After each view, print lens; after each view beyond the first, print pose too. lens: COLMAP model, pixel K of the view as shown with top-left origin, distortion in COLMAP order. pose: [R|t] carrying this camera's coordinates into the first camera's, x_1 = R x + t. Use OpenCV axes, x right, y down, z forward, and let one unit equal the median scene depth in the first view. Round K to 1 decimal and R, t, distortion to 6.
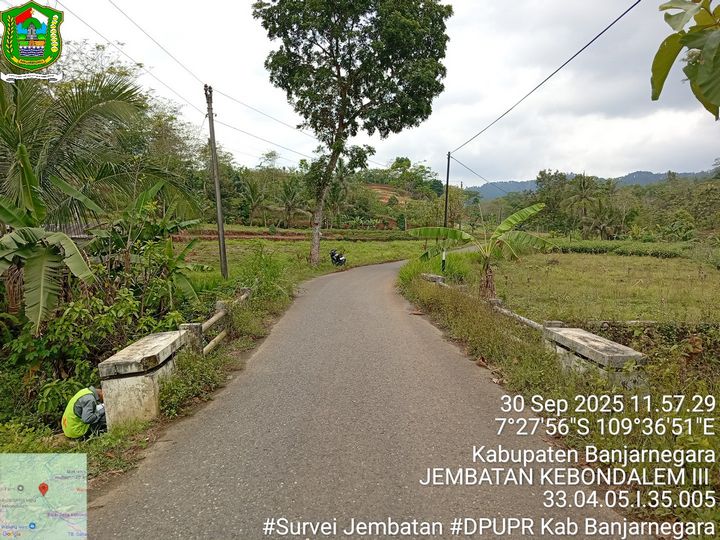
lens RADIAL K [[548.0, 0, 360.0], [0, 548.0, 270.0], [0, 0, 1]] dist [0.084241, -0.173026]
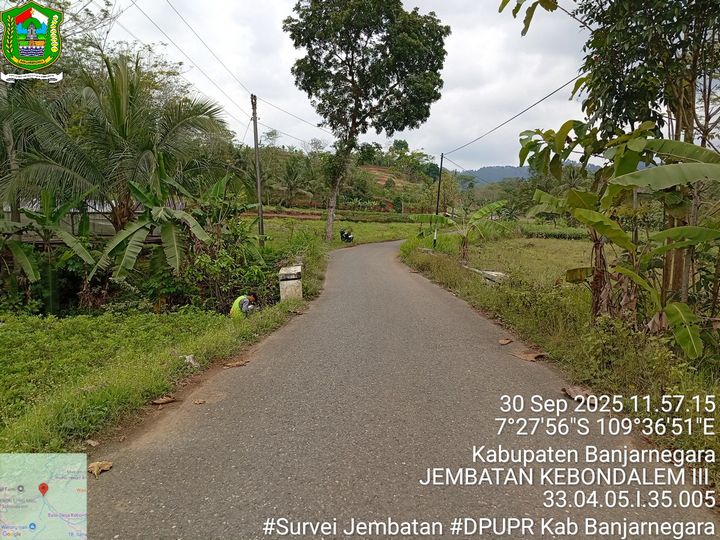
lens RADIAL K [[548.0, 0, 360.0], [0, 548.0, 270.0], [0, 0, 1]] dist [0.084241, -0.173026]
pose [[0.999442, 0.030935, 0.012622, -0.025937], [-0.031361, 0.998891, 0.035107, 0.010082], [-0.011522, -0.035483, 0.999304, -0.202110]]
